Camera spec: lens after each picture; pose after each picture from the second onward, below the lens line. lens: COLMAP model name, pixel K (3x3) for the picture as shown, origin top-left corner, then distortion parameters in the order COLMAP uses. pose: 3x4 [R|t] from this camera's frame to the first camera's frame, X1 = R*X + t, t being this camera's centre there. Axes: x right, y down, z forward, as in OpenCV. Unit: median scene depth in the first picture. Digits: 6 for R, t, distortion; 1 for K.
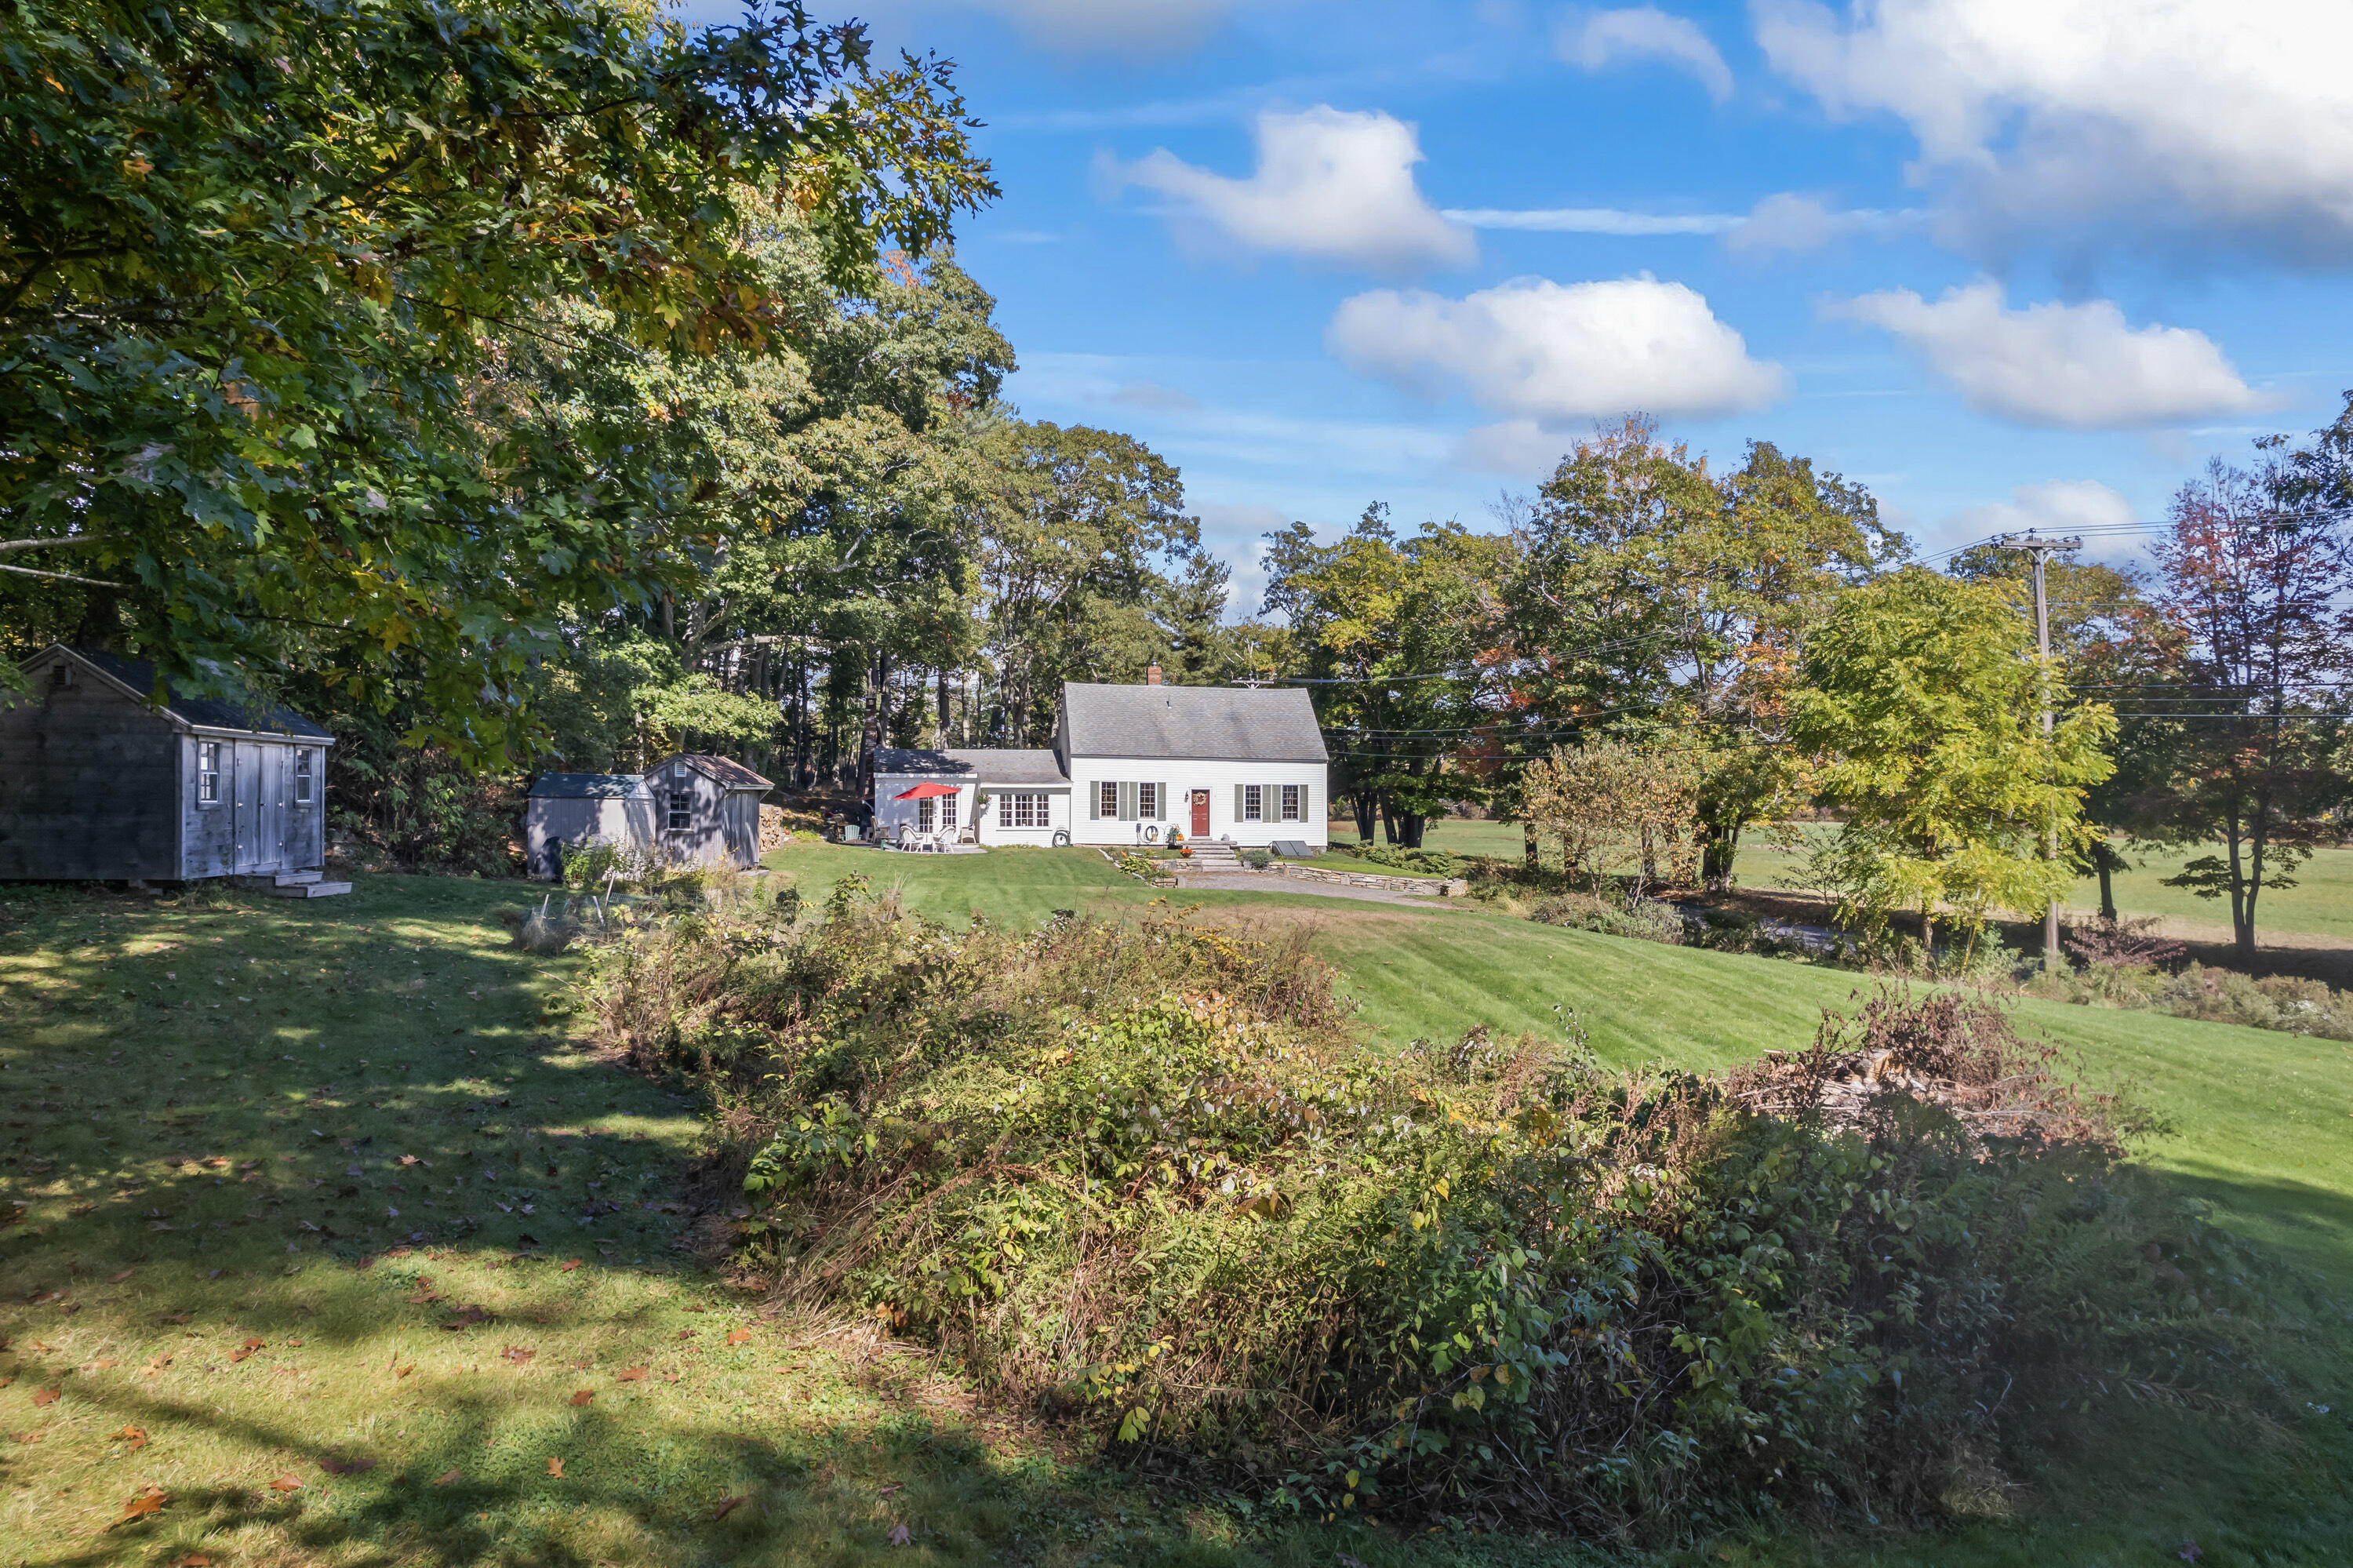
lens RADIAL K [[1511.1, 0, 1163.2], [0, 1511.1, 796.1], [0, 0, 1]] dist [-0.007946, 0.017541]
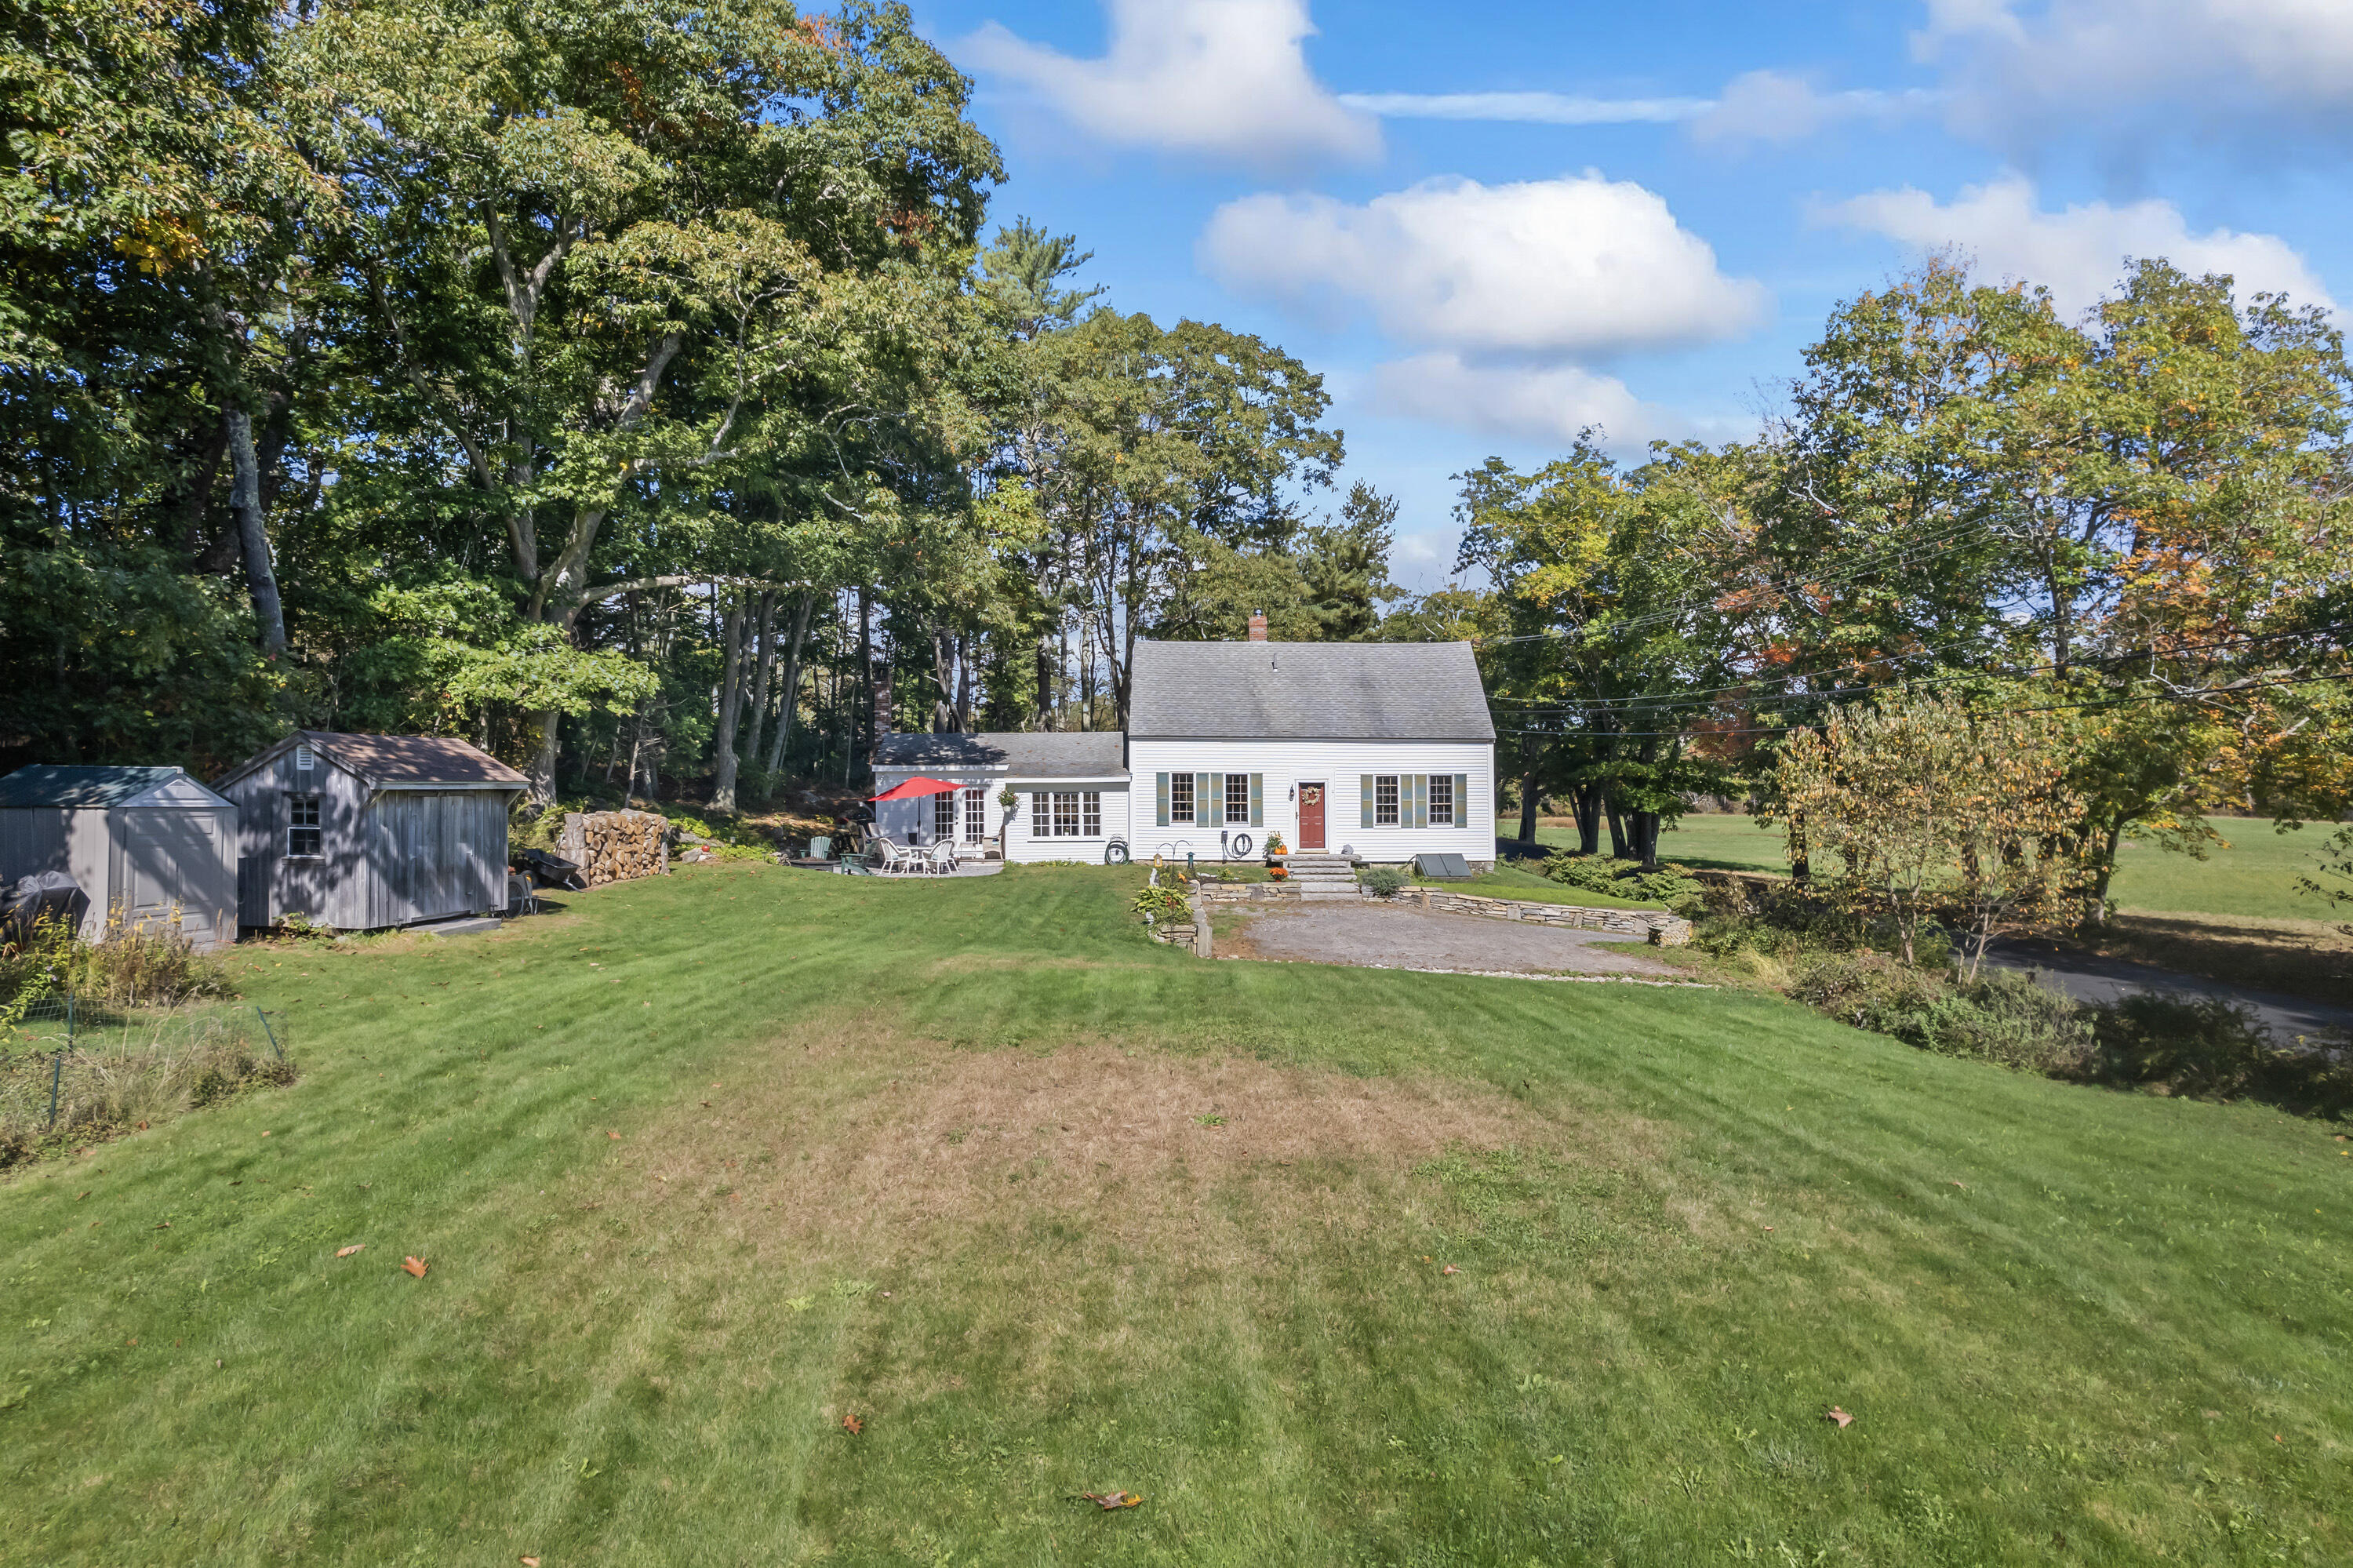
lens RADIAL K [[1511.1, 0, 1192.4], [0, 1511.1, 763.3], [0, 0, 1]] dist [-0.007946, 0.017541]
pose [[0.989043, -0.012849, -0.147068, 0.073767], [0.010032, 0.999752, -0.019877, 0.000062], [0.147287, 0.018184, 0.988927, 0.283696]]
